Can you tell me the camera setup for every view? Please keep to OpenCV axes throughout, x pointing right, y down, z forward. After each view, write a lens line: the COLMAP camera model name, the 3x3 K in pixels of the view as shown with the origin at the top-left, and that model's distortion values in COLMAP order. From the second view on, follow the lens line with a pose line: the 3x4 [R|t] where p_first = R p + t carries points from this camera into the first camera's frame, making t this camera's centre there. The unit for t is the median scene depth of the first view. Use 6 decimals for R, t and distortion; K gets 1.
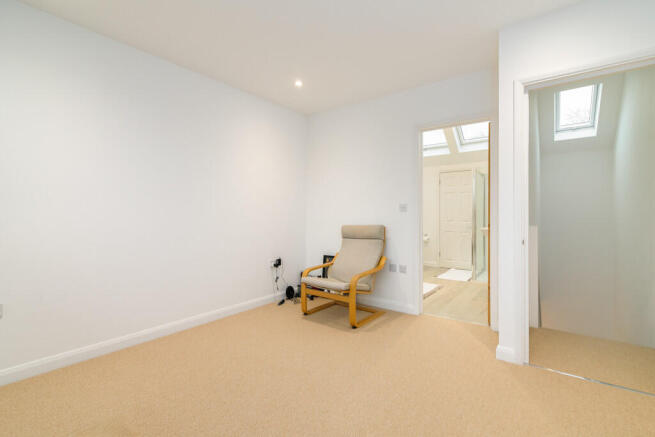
lens RADIAL K [[310.7, 0, 327.5], [0, 310.7, 218.5], [0, 0, 1]] dist [-0.000601, -0.000051]
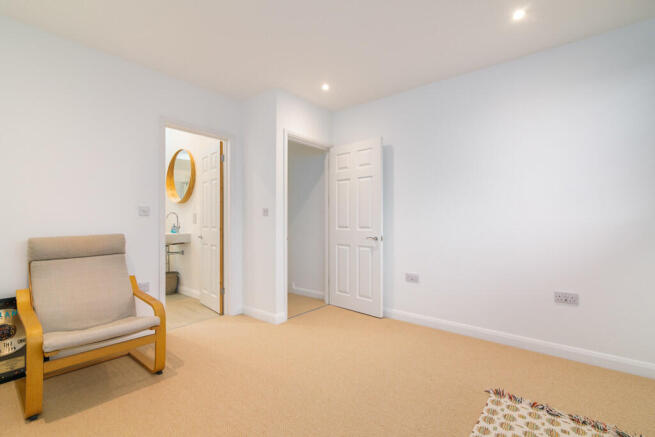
lens RADIAL K [[310.7, 0, 327.5], [0, 310.7, 218.5], [0, 0, 1]] dist [-0.000601, -0.000051]
pose [[0.026217, 0.007643, 0.999627, -0.580517], [0.020515, 0.999756, -0.008182, 0.000909], [-0.999446, 0.020722, 0.026054, 0.524993]]
